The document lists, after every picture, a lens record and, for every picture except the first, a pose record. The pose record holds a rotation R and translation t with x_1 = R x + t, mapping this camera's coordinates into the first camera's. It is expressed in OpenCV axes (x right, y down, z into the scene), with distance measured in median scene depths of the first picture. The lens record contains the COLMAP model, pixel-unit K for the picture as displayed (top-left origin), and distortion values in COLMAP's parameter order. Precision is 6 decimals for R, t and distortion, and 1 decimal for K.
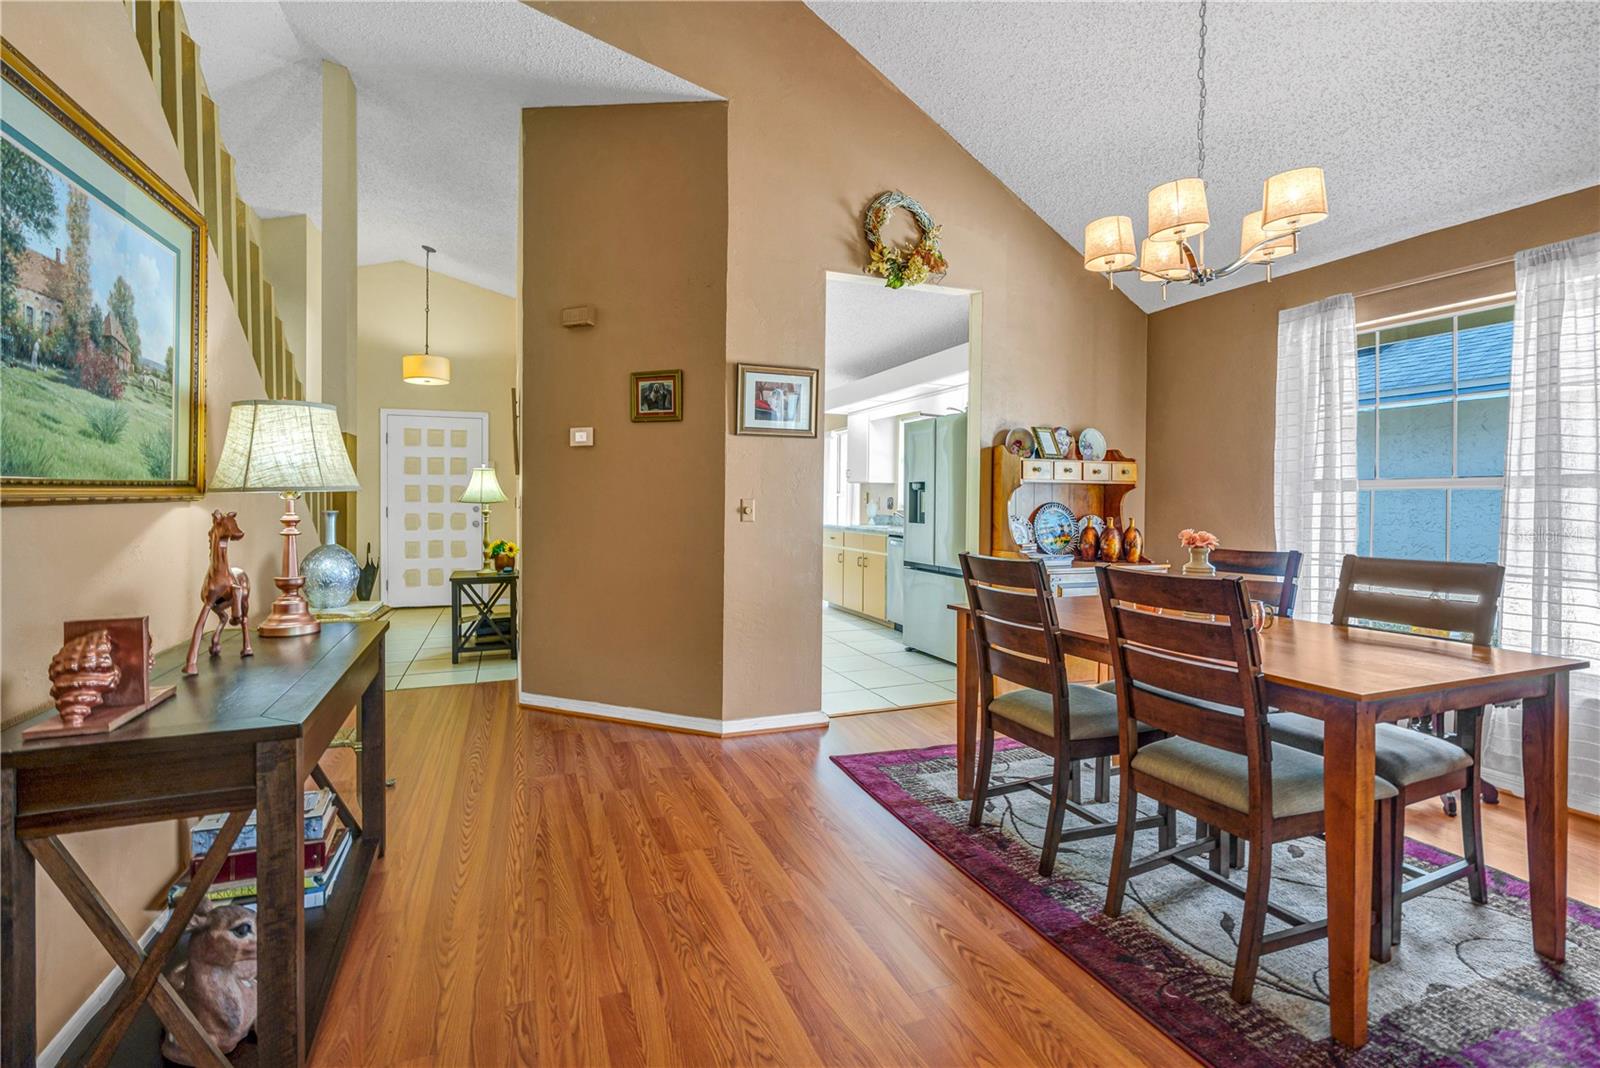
lens RADIAL K [[732.3, 0, 792.7], [0, 732.3, 513.7], [0, 0, 1]] dist [-0.003040, 0.000042]
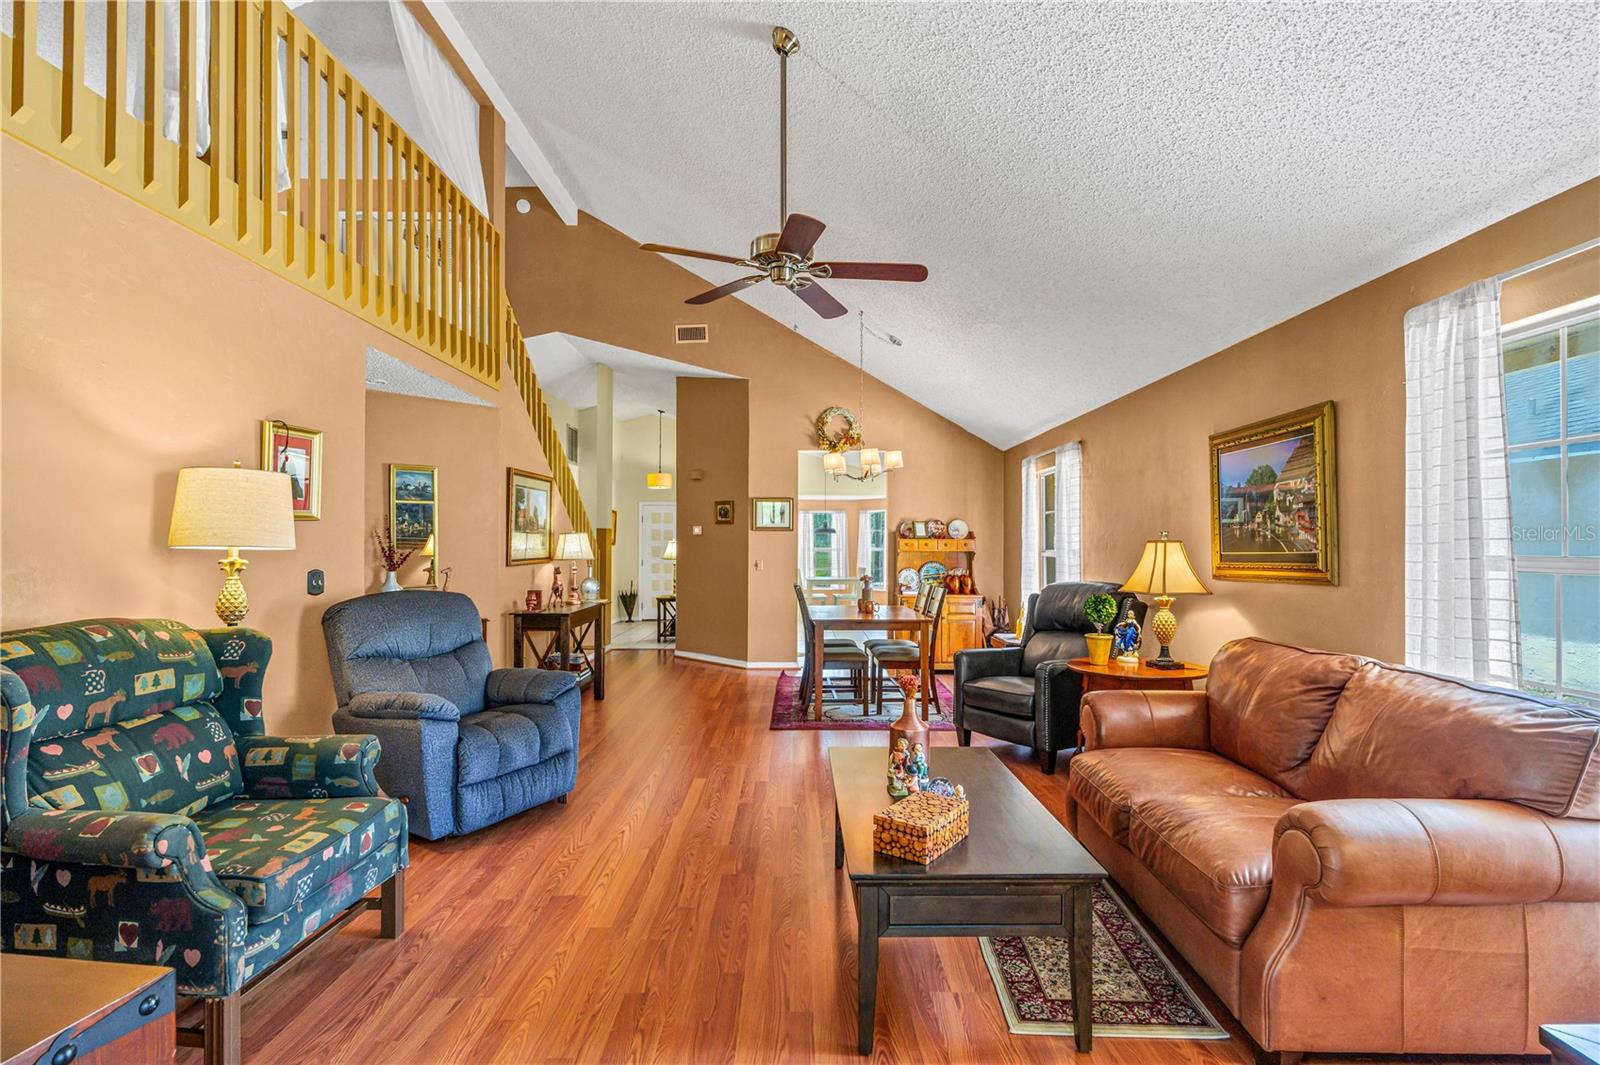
lens RADIAL K [[755.8, 0, 795.5], [0, 755.8, 547.0], [0, 0, 1]] dist [0.000075, 0.001780]
pose [[0.932564, -0.002361, -0.360997, 0.797980], [-0.004307, 0.999835, -0.017668, -0.018223], [0.360979, 0.018031, 0.932400, -0.984137]]
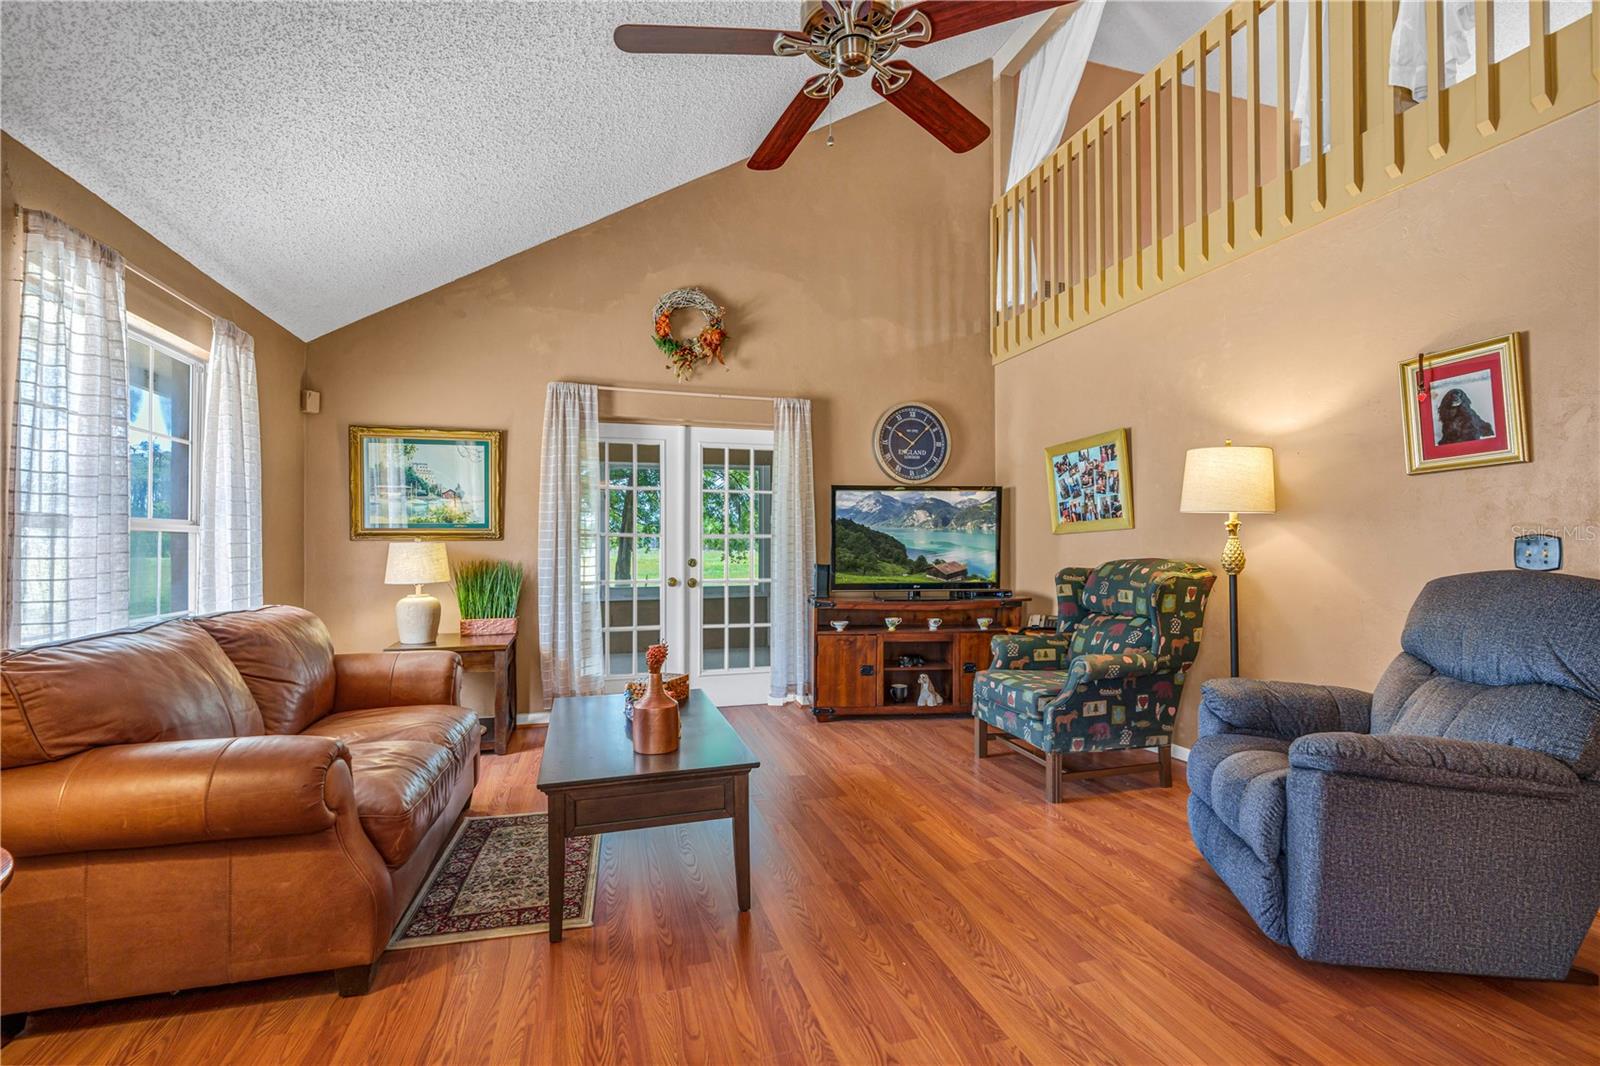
lens RADIAL K [[691.2, 0, 777.1], [0, 691.2, 535.7], [0, 0, 1]] dist [-0.008035, 0.000636]
pose [[-0.994916, 0.000160, 0.100707, 0.472851], [0.000878, 0.999974, 0.007089, -0.006701], [-0.100703, 0.007141, -0.994891, 0.348976]]
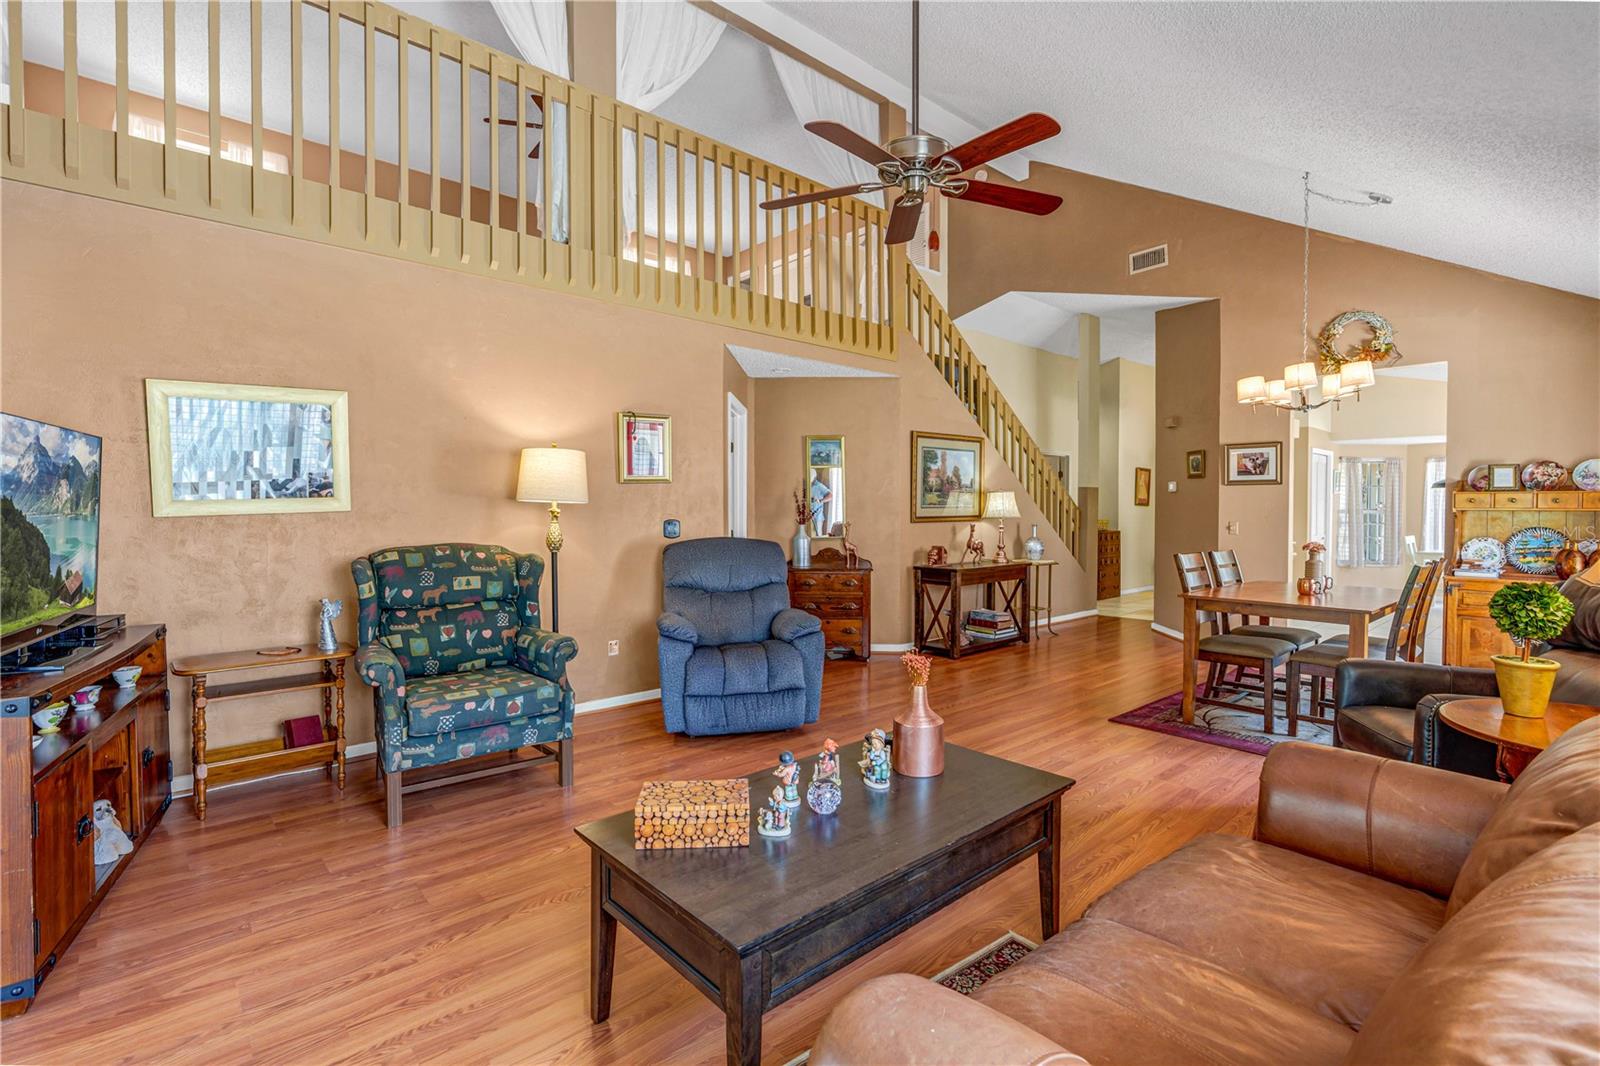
lens RADIAL K [[731.0, 0, 804.2], [0, 731.0, 528.8], [0, 0, 1]] dist [-0.002086, 0.000537]
pose [[0.352713, 0.021796, -0.935478, 1.136975], [-0.017976, 0.999702, 0.016515, -0.012483], [0.935559, 0.010991, 0.353000, -0.532295]]
